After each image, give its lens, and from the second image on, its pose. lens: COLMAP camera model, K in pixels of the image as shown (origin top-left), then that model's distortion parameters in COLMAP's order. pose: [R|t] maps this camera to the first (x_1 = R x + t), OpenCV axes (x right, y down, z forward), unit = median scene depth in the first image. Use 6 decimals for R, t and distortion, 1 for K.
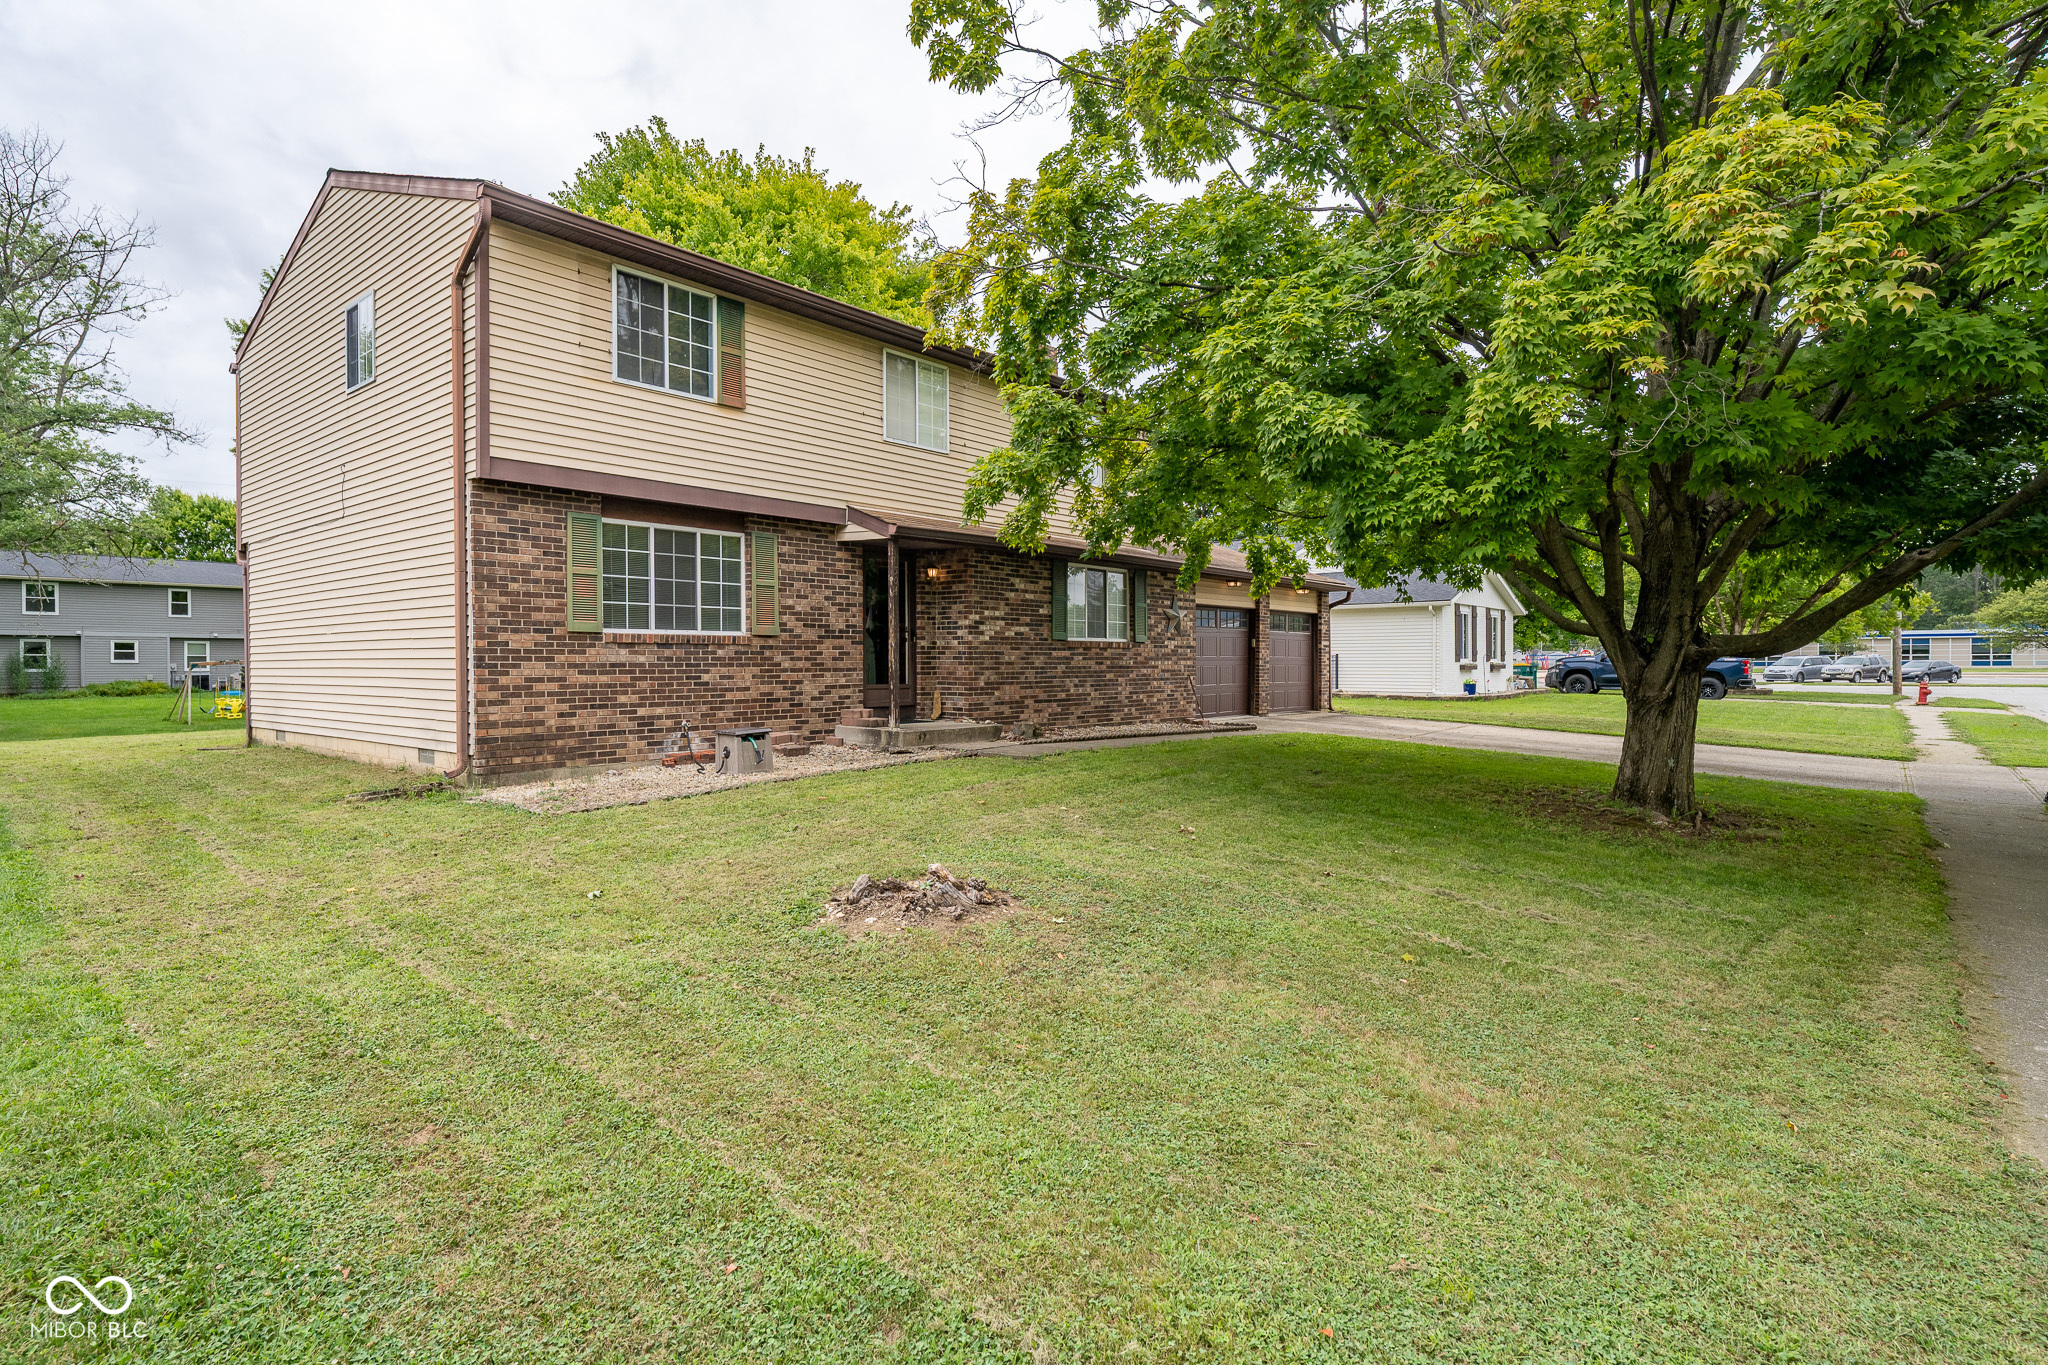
lens RADIAL K [[1019.6, 0, 1024.4], [0, 1019.6, 675.0], [0, 0, 1]] dist [-0.000823, -0.000006]
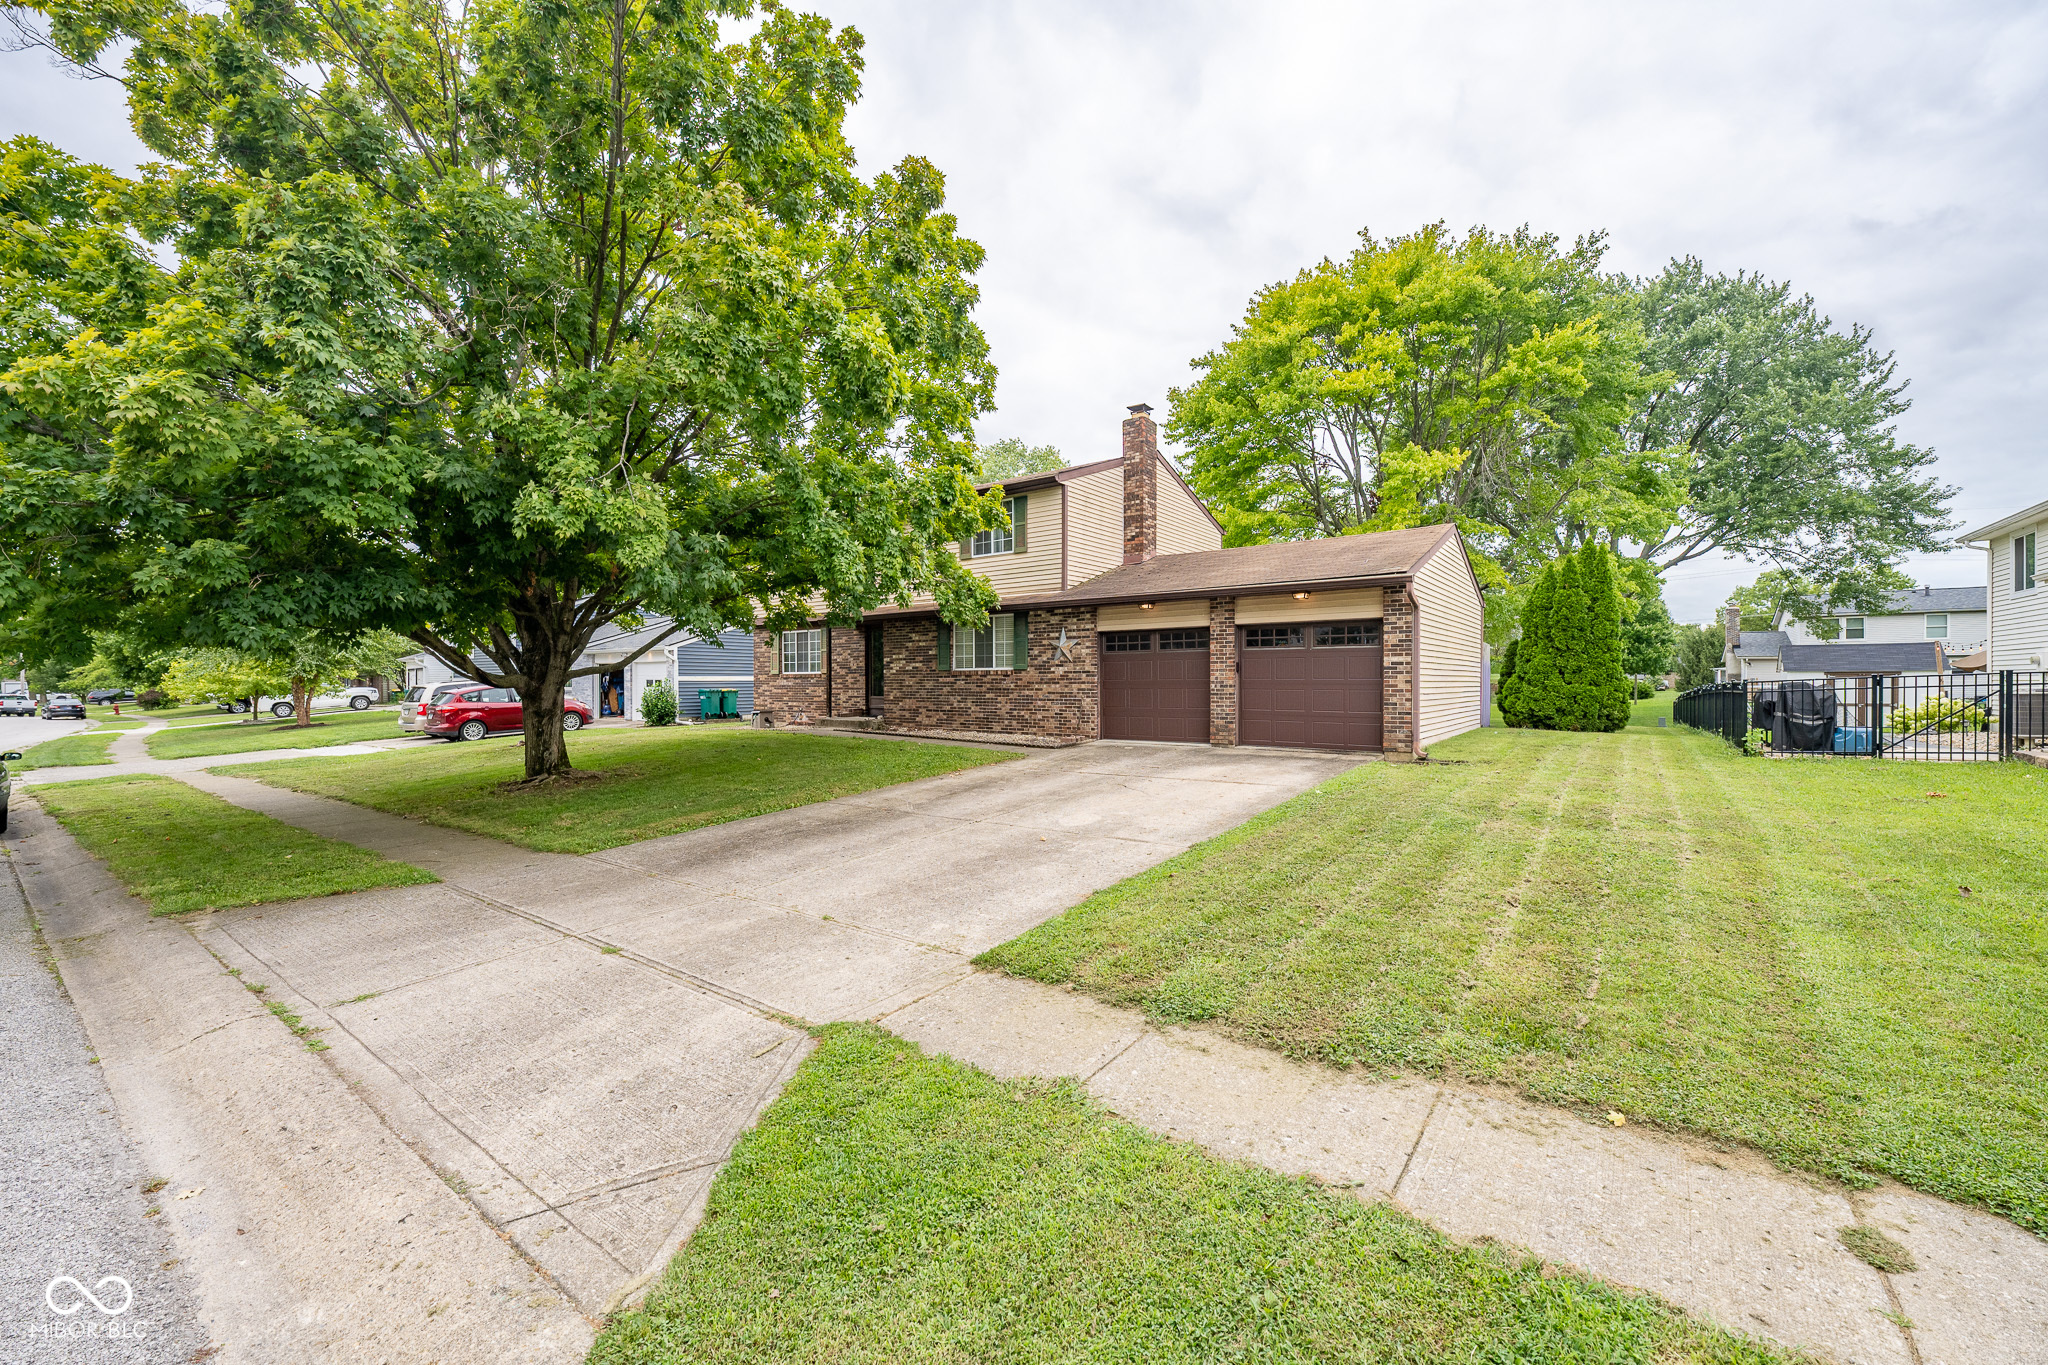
lens RADIAL K [[811.0, 0, 1028.0], [0, 811.0, 684.7], [0, 0, 1]] dist [0.001671, -0.000077]
pose [[0.052663, 0.005611, -0.998597, 1.302386], [-0.009720, 0.999940, 0.005106, -0.022011], [0.998565, 0.009437, 0.052714, 1.121203]]
